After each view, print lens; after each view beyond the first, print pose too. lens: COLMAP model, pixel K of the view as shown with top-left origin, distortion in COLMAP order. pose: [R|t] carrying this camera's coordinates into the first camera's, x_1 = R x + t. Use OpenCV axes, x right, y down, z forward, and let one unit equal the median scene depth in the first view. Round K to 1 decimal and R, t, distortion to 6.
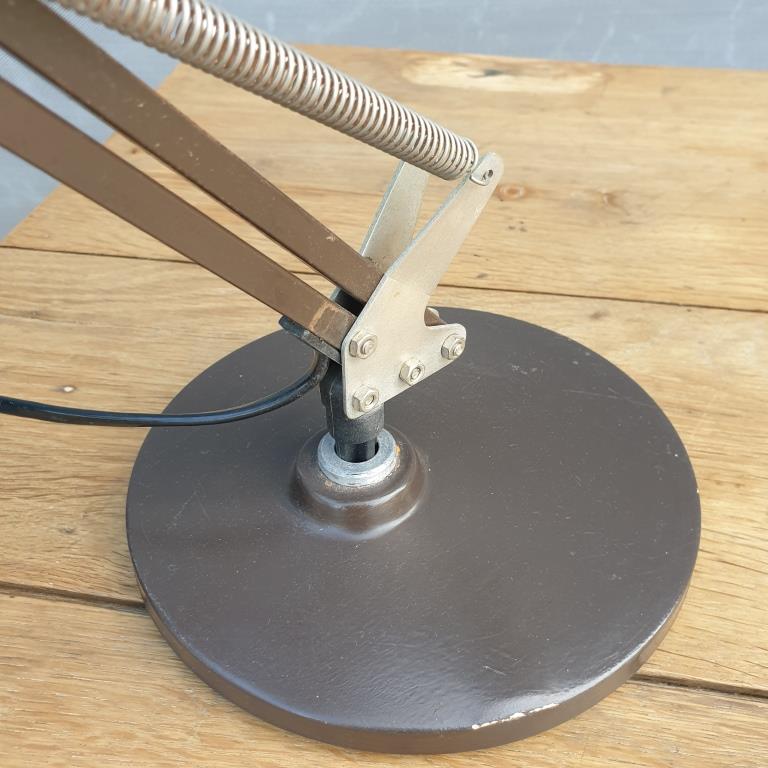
lens RADIAL K [[812.0, 0, 391.6], [0, 812.0, 381.5], [0, 0, 1]] dist [0.012206, -0.036058]
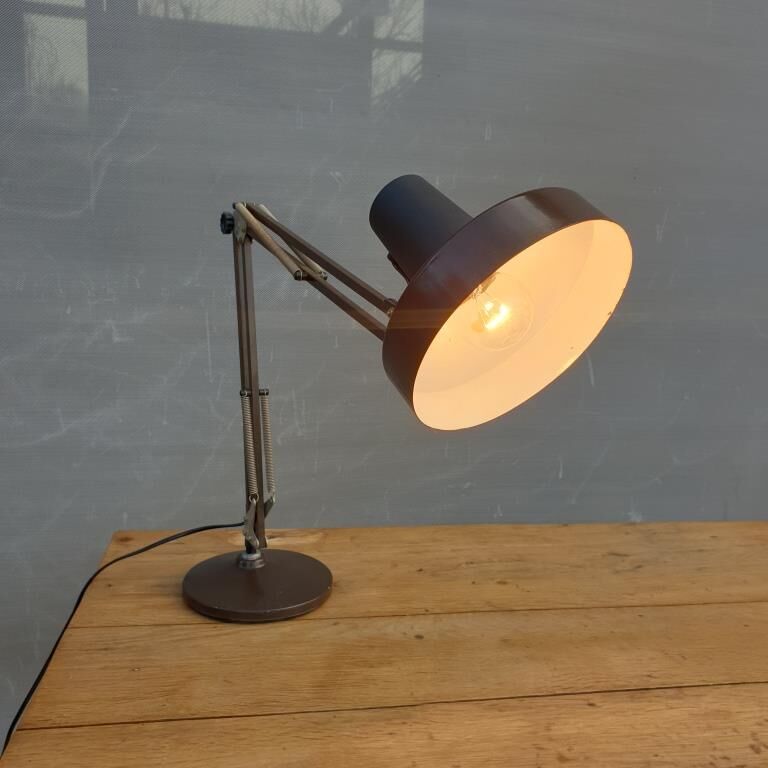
lens RADIAL K [[821.3, 0, 385.1], [0, 821.3, 368.9], [0, 0, 1]] dist [-0.005509, -0.037816]
pose [[0.946535, -0.009934, 0.322448, -0.352446], [0.178712, 0.848287, -0.498469, 0.457639], [-0.268577, 0.529444, 0.804708, -1.285151]]
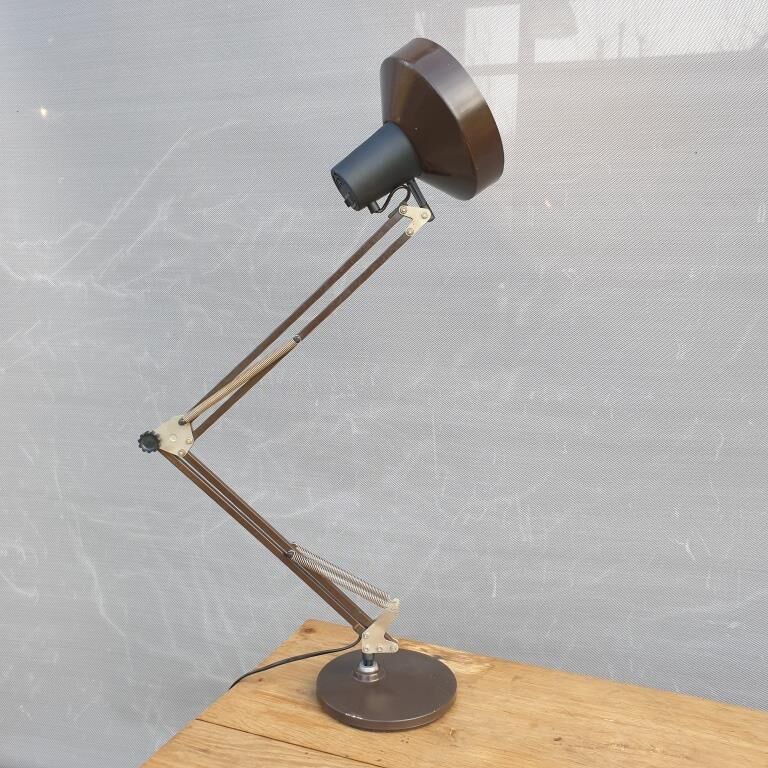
lens RADIAL K [[809.1, 0, 384.6], [0, 809.1, 395.6], [0, 0, 1]] dist [0.001472, 0.007971]
pose [[0.975808, 0.051700, -0.212428, 0.505190], [-0.154452, 0.850702, -0.502445, 0.133844], [0.154736, 0.523100, 0.838107, -1.374518]]
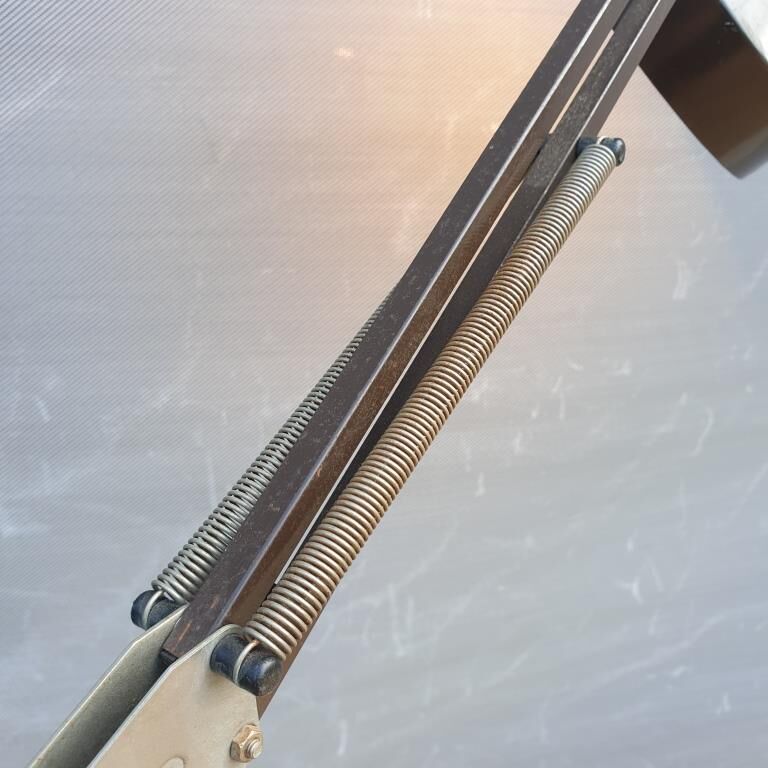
lens RADIAL K [[821.3, 0, 385.1], [0, 821.3, 368.9], [0, 0, 1]] dist [-0.005509, -0.037816]
pose [[0.939316, -0.078631, 0.333921, -0.154194], [0.198367, 0.918642, -0.341684, -1.034791], [-0.279886, 0.387188, 0.878492, -0.040404]]
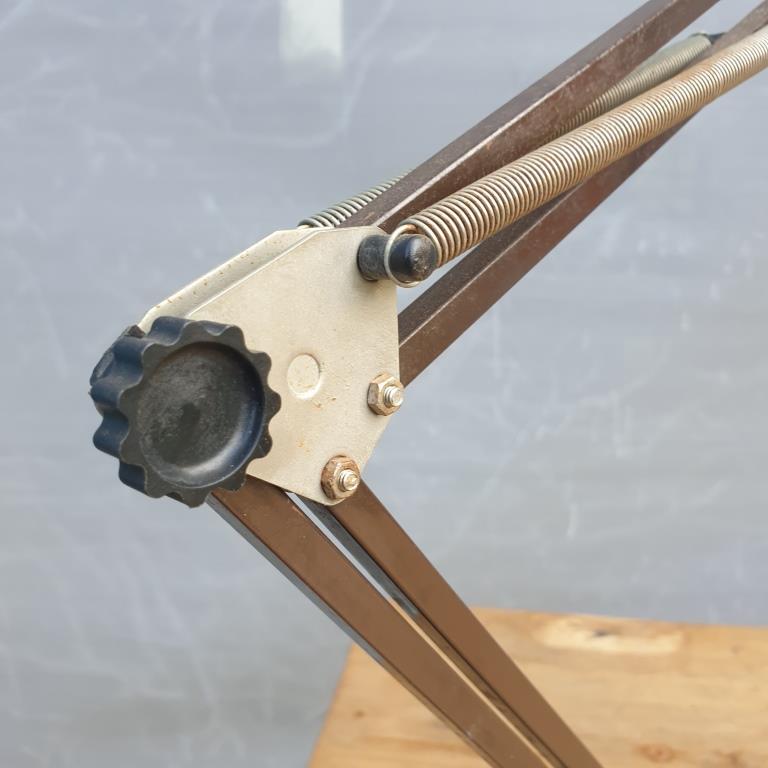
lens RADIAL K [[835.6, 0, 384.0], [0, 835.6, 384.0], [0, 0, 1]] dist [-0.041728, -0.022518]
pose [[0.999345, 0.005789, 0.035719, -0.360565], [0.011805, 0.880943, -0.473074, -0.130689], [-0.034205, 0.473186, 0.880298, -0.483188]]
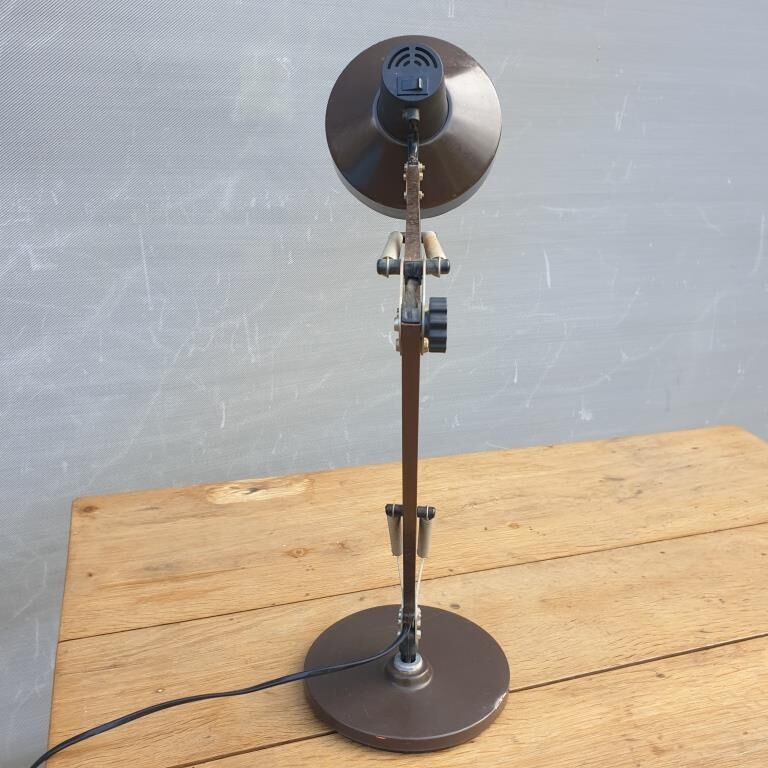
lens RADIAL K [[807.5, 0, 386.3], [0, 807.5, 386.6], [0, 0, 1]] dist [0.031087, -0.088040]
pose [[0.881358, -0.127592, 0.454894, -0.552595], [0.283733, 0.912817, -0.293701, 0.055490], [-0.377761, 0.387924, 0.840721, -1.022690]]
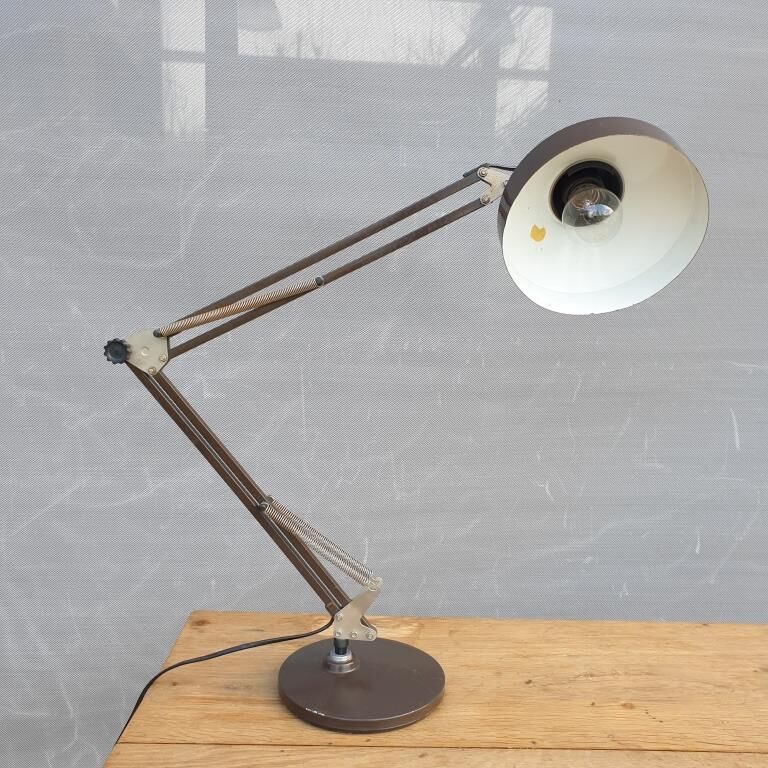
lens RADIAL K [[809.4, 0, 384.0], [0, 809.4, 384.0], [0, 0, 1]] dist [0.008218, -0.032033]
pose [[0.984708, 0.004126, 0.174162, -0.187366], [0.090575, 0.841853, -0.532053, 0.182920], [-0.148814, 0.539691, 0.828606, -1.070784]]
